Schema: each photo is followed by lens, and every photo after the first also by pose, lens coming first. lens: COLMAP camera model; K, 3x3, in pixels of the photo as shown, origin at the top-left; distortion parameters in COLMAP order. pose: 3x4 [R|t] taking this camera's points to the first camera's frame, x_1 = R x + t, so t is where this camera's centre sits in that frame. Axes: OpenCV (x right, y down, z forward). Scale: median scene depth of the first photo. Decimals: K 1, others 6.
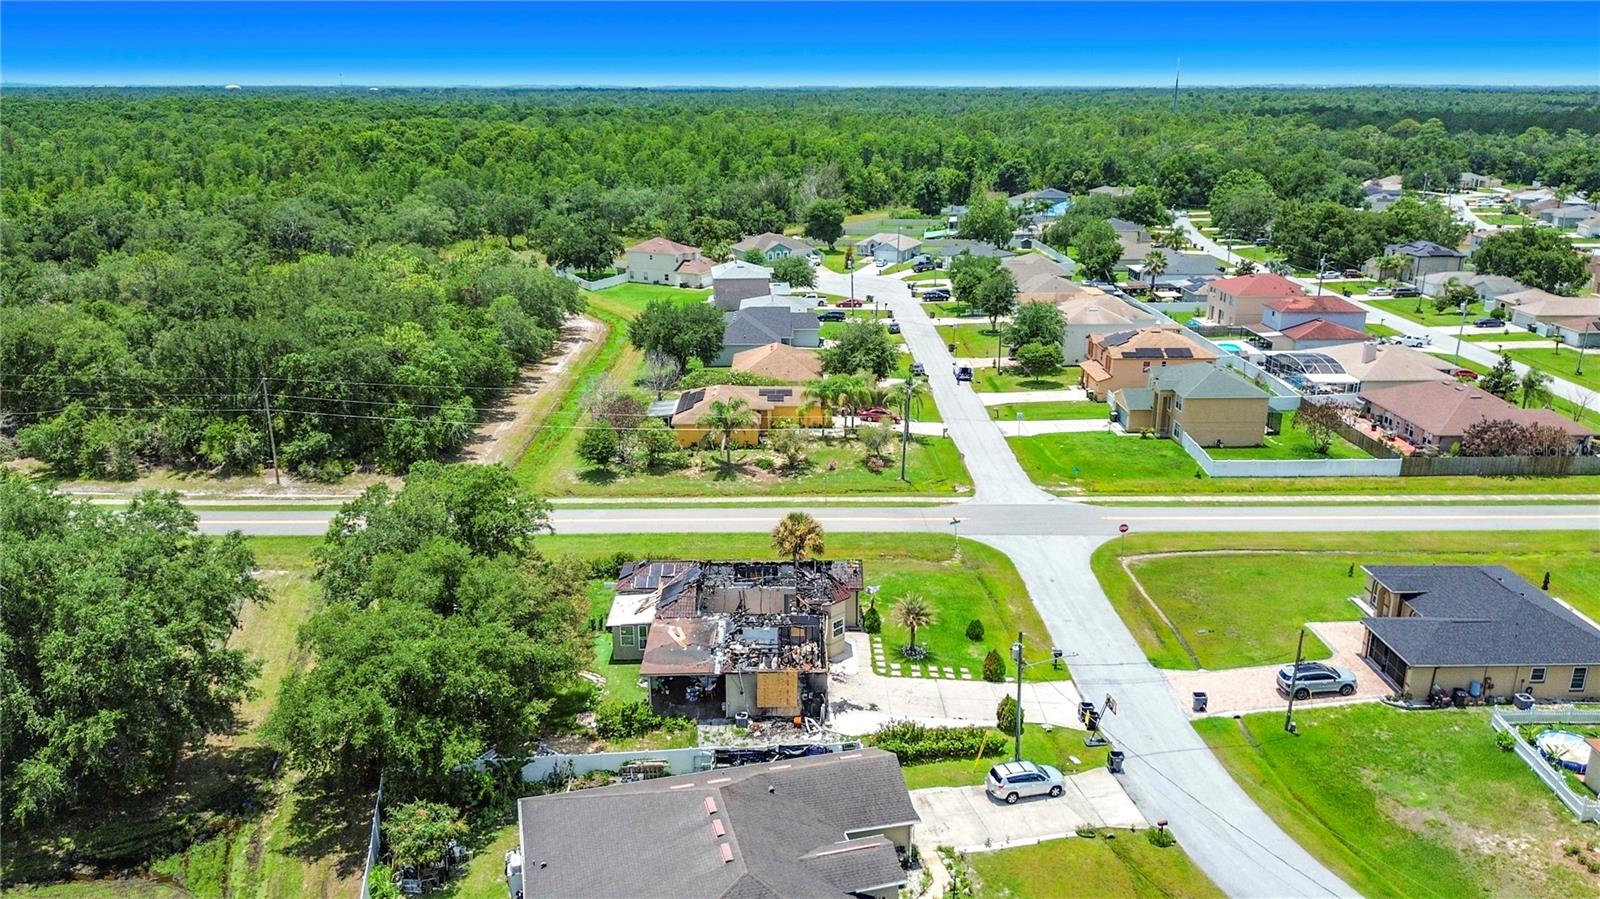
lens RADIAL K [[1167.1, 0, 800.0], [0, 1167.1, 449.5], [0, 0, 1]] dist [0.070545, -0.110311]
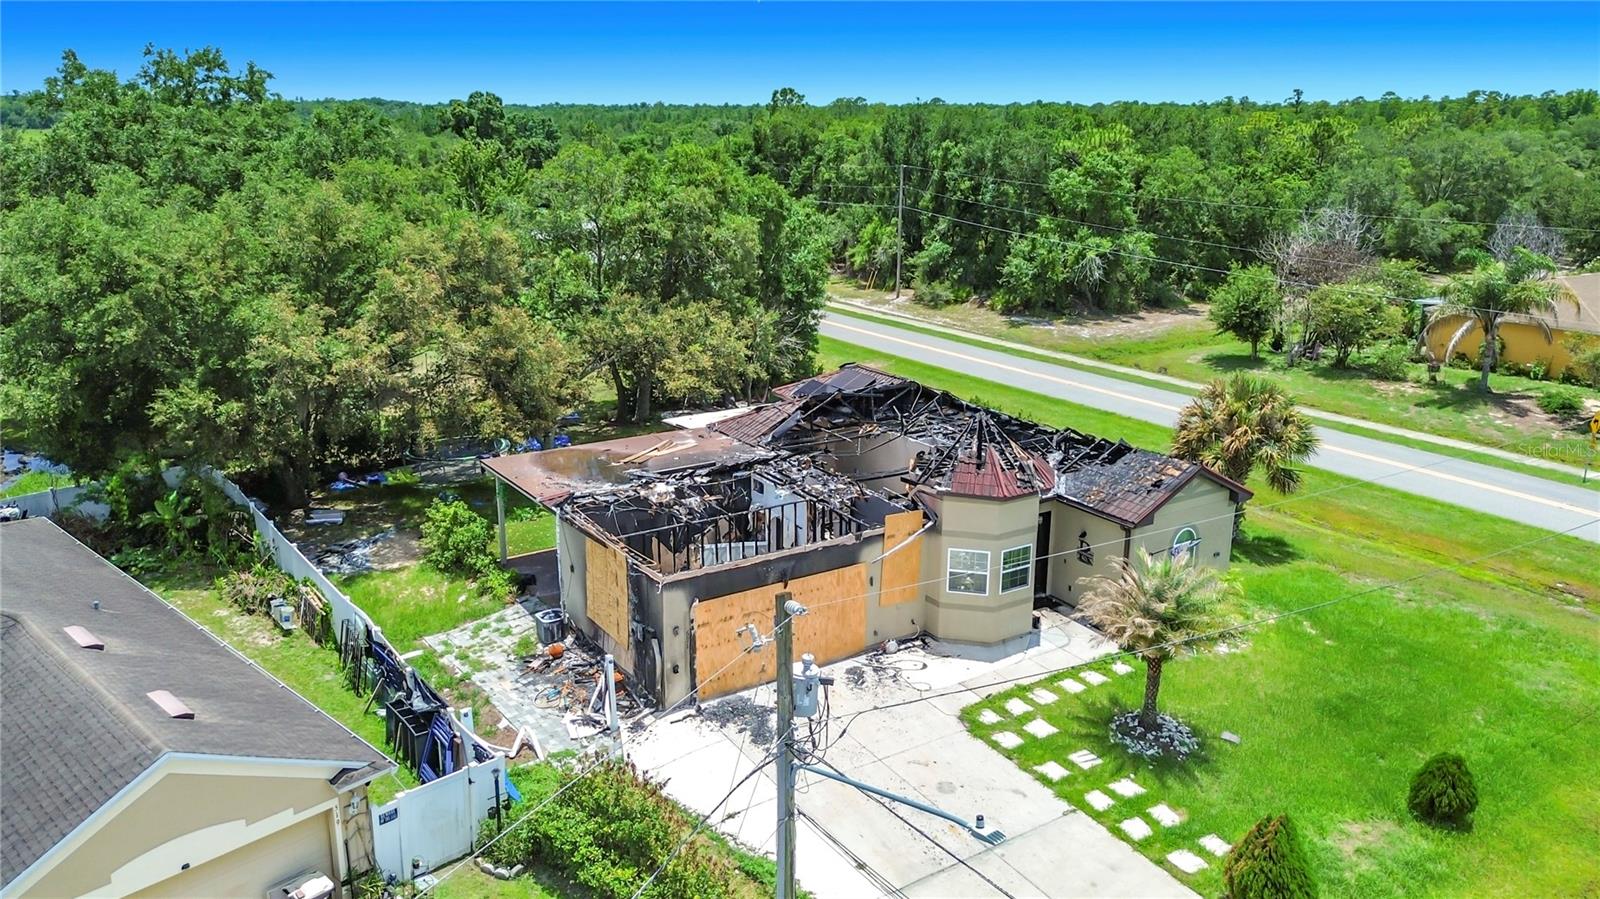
lens RADIAL K [[1167.1, 0, 800.0], [0, 1167.1, 449.5], [0, 0, 1]] dist [0.070545, -0.110311]
pose [[0.535016, 0.231612, -0.812474, 0.197772], [-0.260897, 0.959978, 0.101859, 0.060561], [0.803549, 0.157476, 0.574031, 0.487077]]
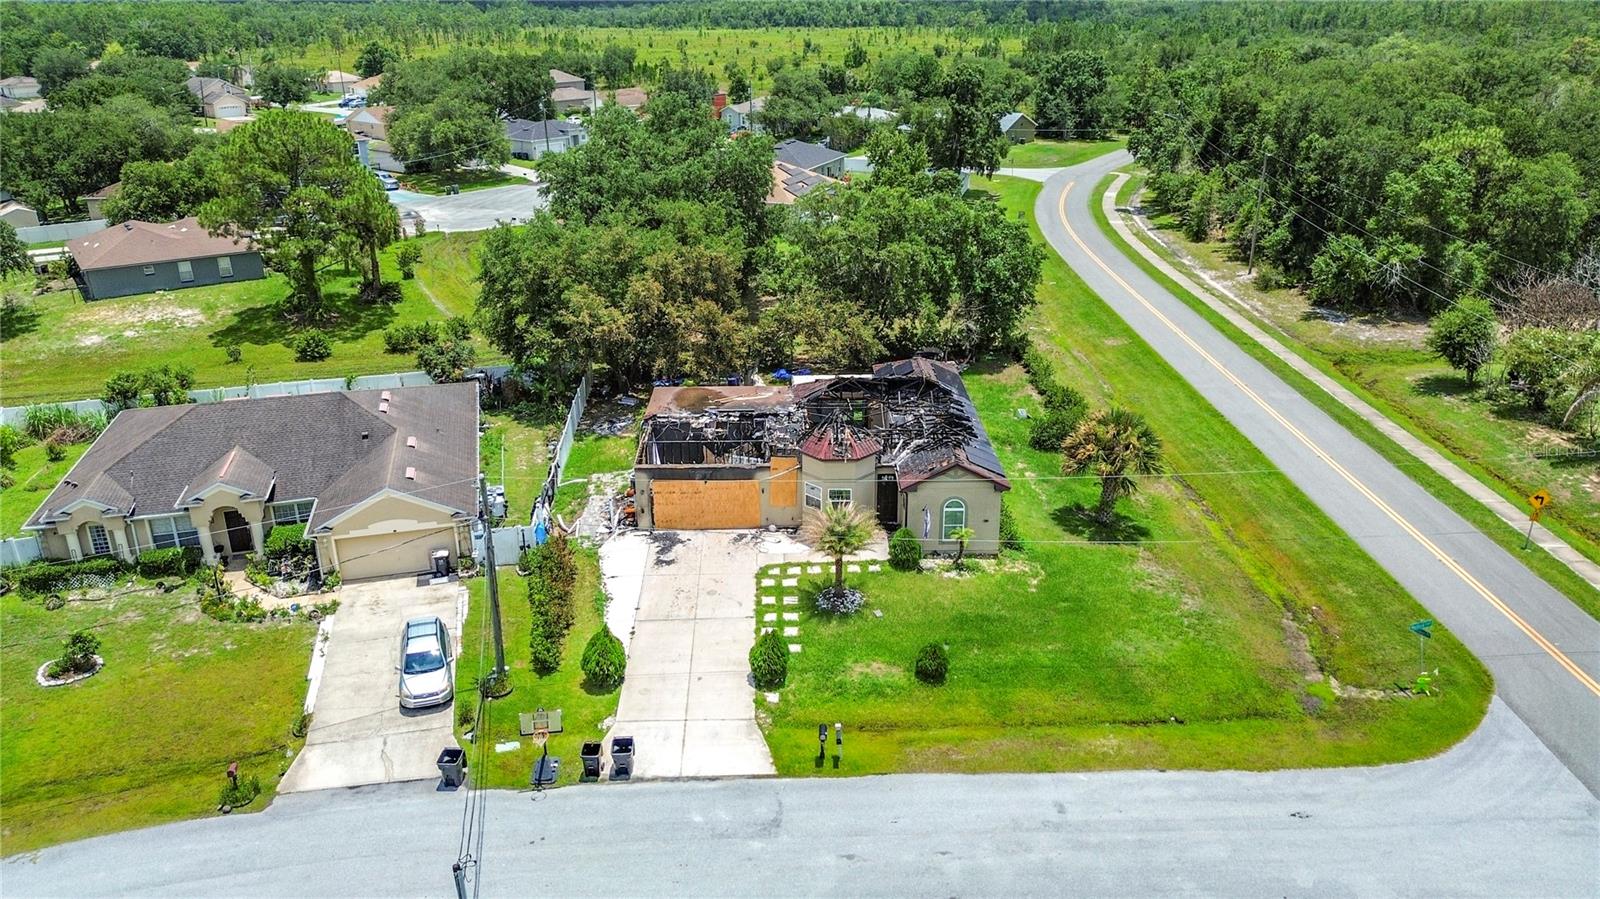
lens RADIAL K [[1143.4, 0, 800.0], [0, 1143.4, 449.5], [0, 0, 1]] dist [0.092767, -0.108854]
pose [[-0.008867, 0.365430, -0.930797, 0.414889], [-0.290529, 0.889738, 0.352078, -0.064131], [0.956825, 0.273545, 0.098278, 0.609871]]
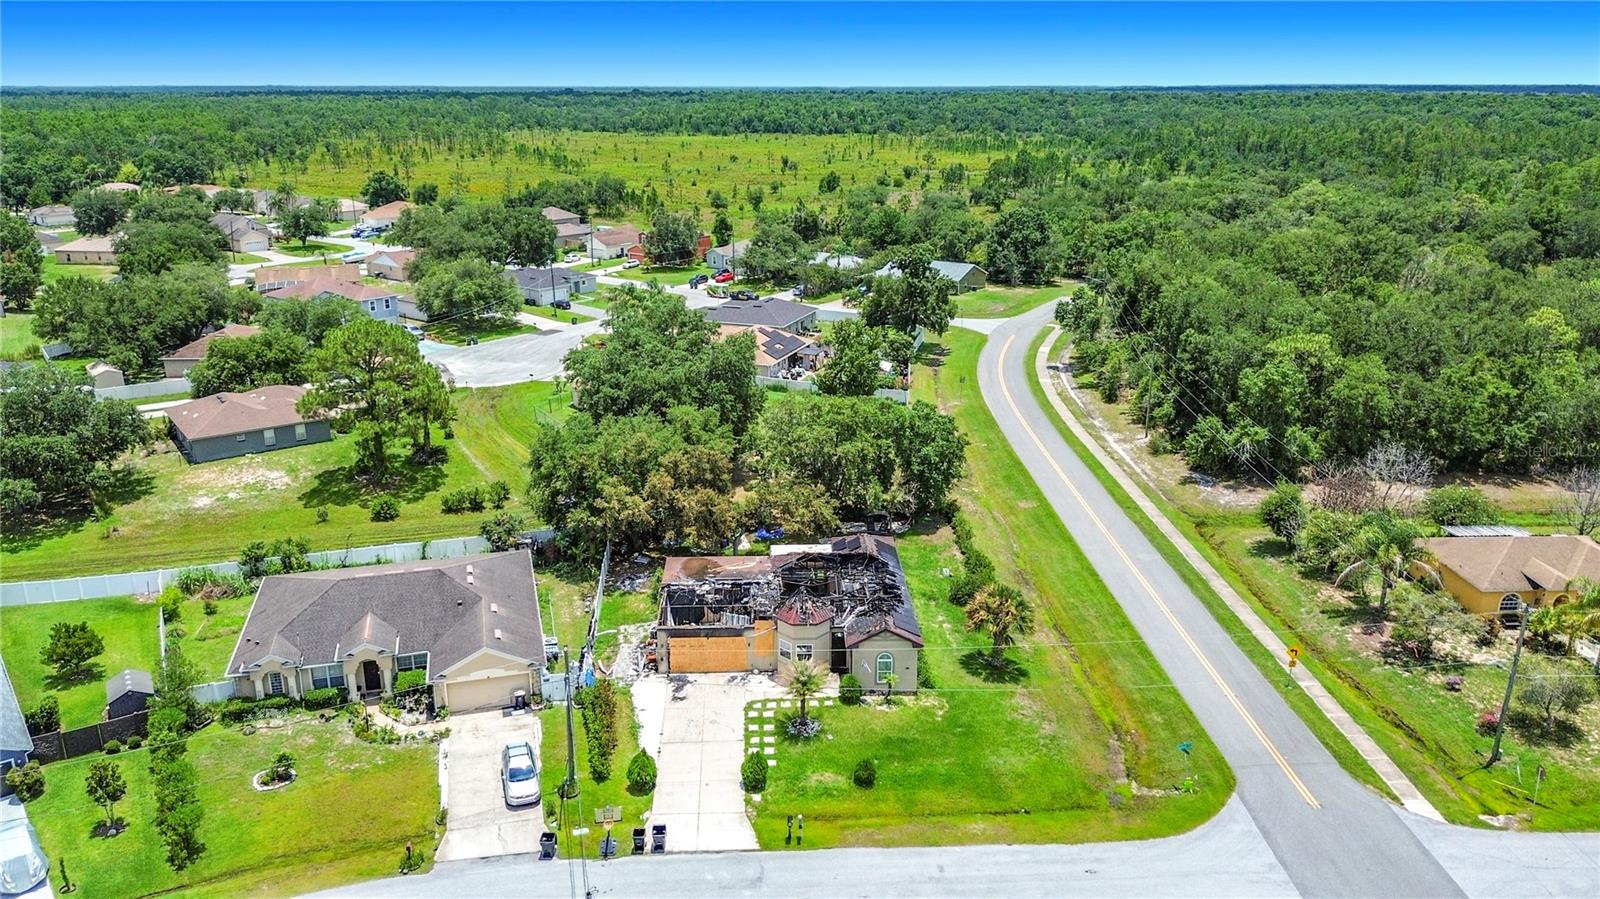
lens RADIAL K [[1167.1, 0, 800.0], [0, 1167.1, 449.5], [0, 0, 1]] dist [0.070545, -0.110311]
pose [[0.009062, 0.298091, -0.954494, 0.575690], [-0.297831, 0.912017, 0.281998, -0.169615], [0.954576, 0.281722, 0.097045, 0.579918]]
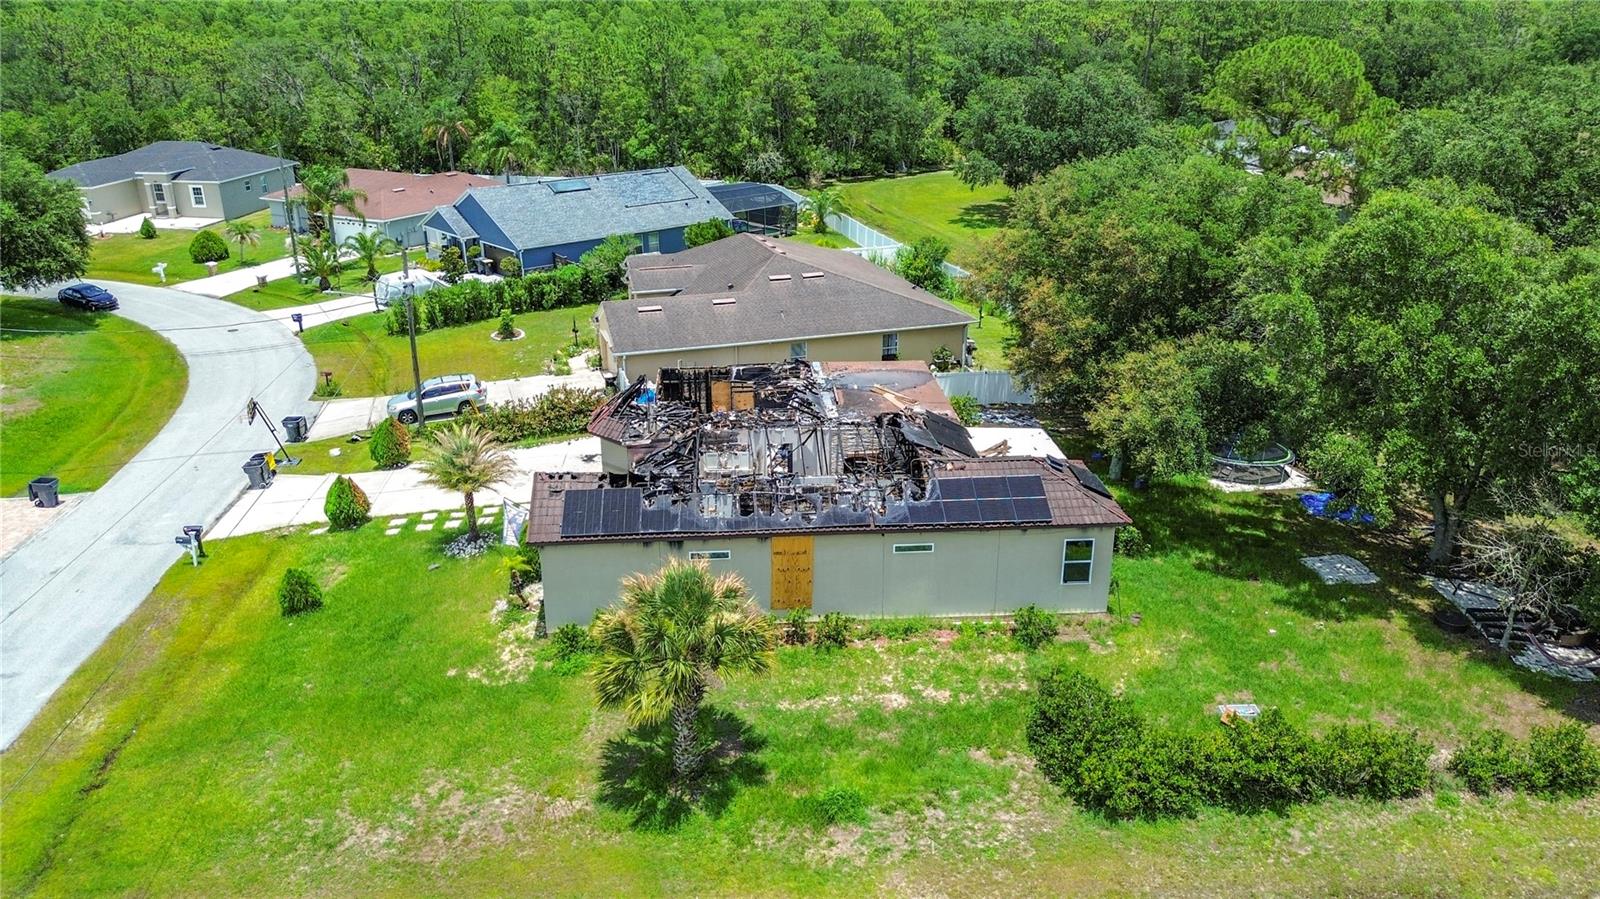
lens RADIAL K [[1138.5, 0, 800.0], [0, 1138.5, 449.5], [0, 0, 1]] dist [0.080175, -0.089828]
pose [[-0.998320, 0.020663, -0.054131, -0.013373], [-0.017877, 0.778813, 0.627001, -0.117848], [0.055114, 0.626916, -0.777135, 0.926630]]
